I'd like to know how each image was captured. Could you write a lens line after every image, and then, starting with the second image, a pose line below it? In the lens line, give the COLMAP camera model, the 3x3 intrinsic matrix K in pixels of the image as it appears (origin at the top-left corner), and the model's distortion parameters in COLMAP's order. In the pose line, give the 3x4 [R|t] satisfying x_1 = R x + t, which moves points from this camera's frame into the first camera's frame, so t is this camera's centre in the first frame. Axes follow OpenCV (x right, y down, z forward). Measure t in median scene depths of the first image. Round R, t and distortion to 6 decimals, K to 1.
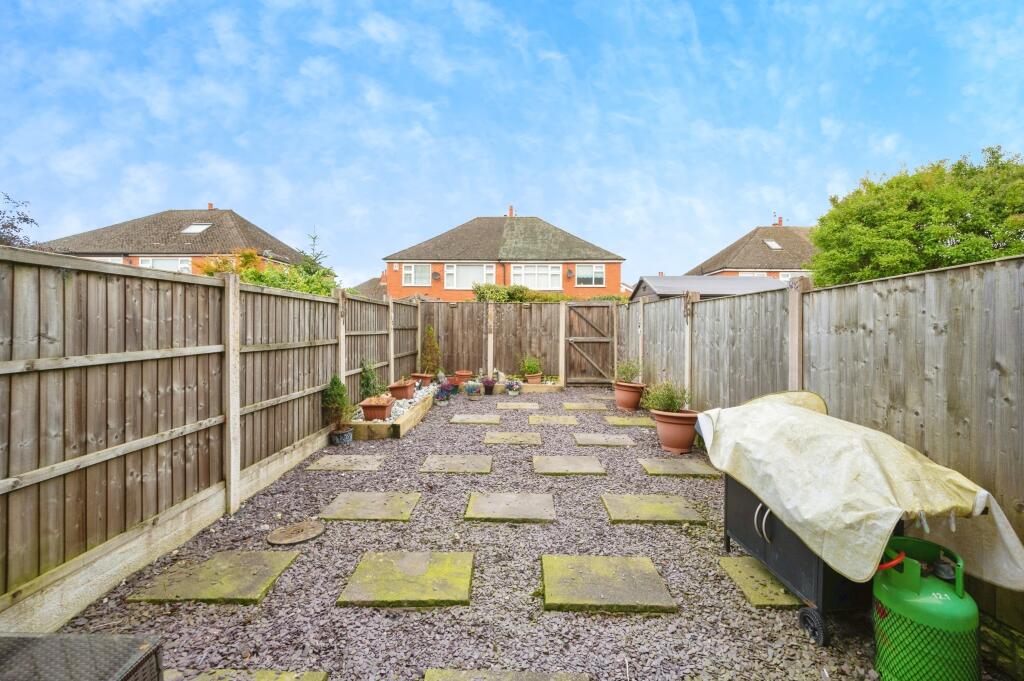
lens RADIAL K [[411.9, 0, 513.8], [0, 411.9, 332.7], [0, 0, 1]] dist [0.001672, -0.000010]
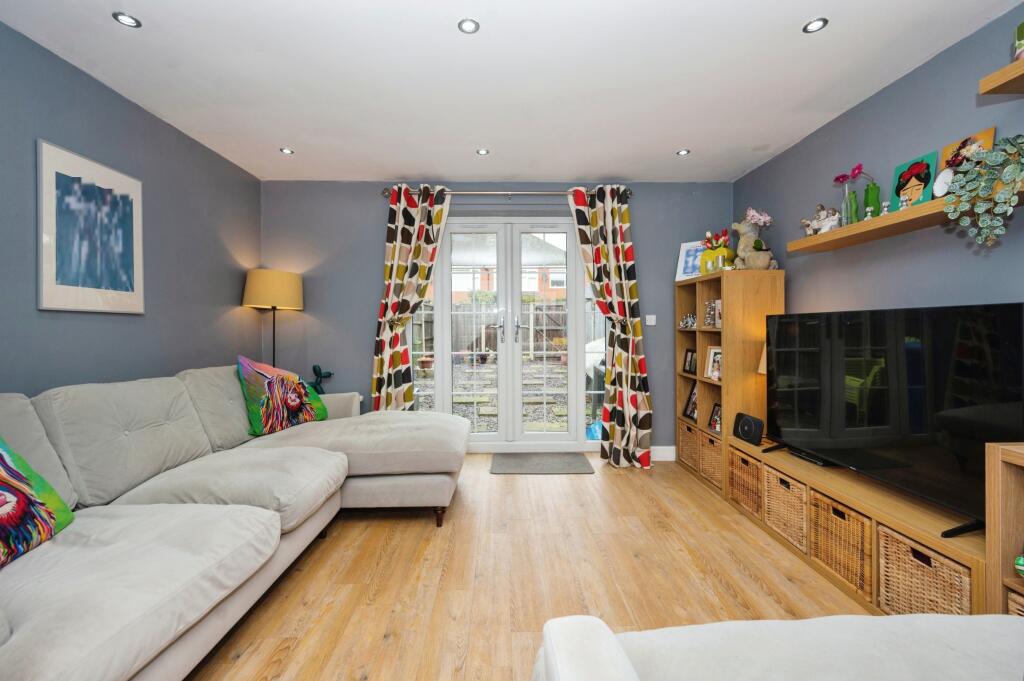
lens RADIAL K [[411.9, 0, 509.6], [0, 411.9, 333.5], [0, 0, 1]] dist [0.001672, -0.000010]
pose [[0.999163, -0.005357, 0.040564, -0.020573], [0.005254, 0.999983, 0.002646, 0.029204], [-0.040578, -0.002431, 0.999173, -0.474677]]
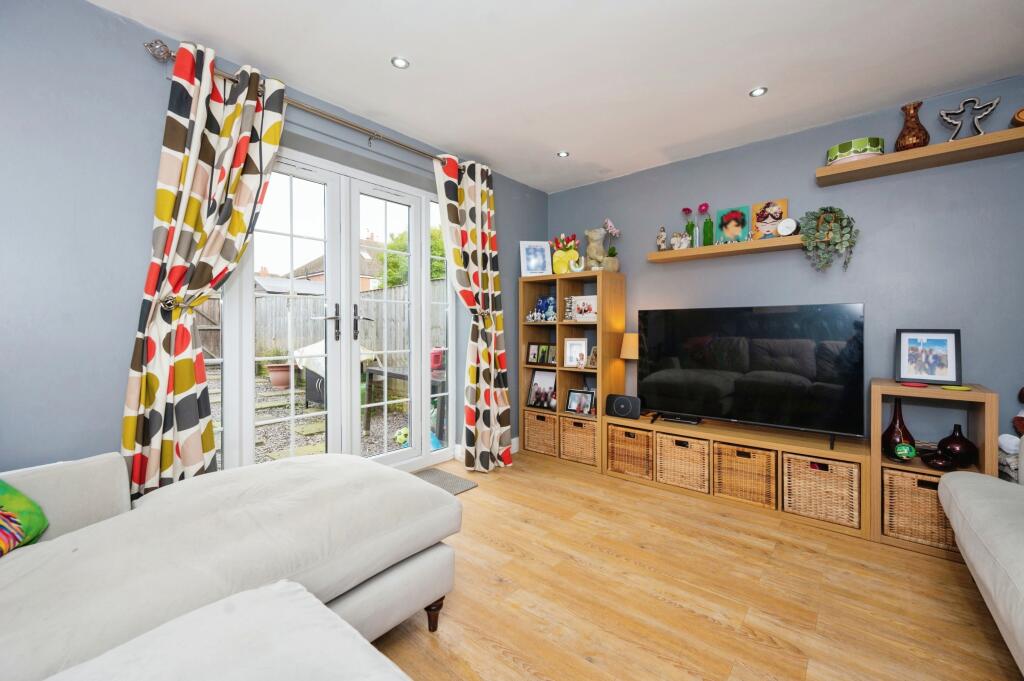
lens RADIAL K [[411.9, 0, 504.2], [0, 411.9, 330.9], [0, 0, 1]] dist [0.001672, -0.000010]
pose [[0.643298, -0.008156, 0.765572, -0.142063], [0.010908, 0.999939, 0.001486, 0.032984], [-0.765538, 0.007395, 0.643348, -0.357988]]
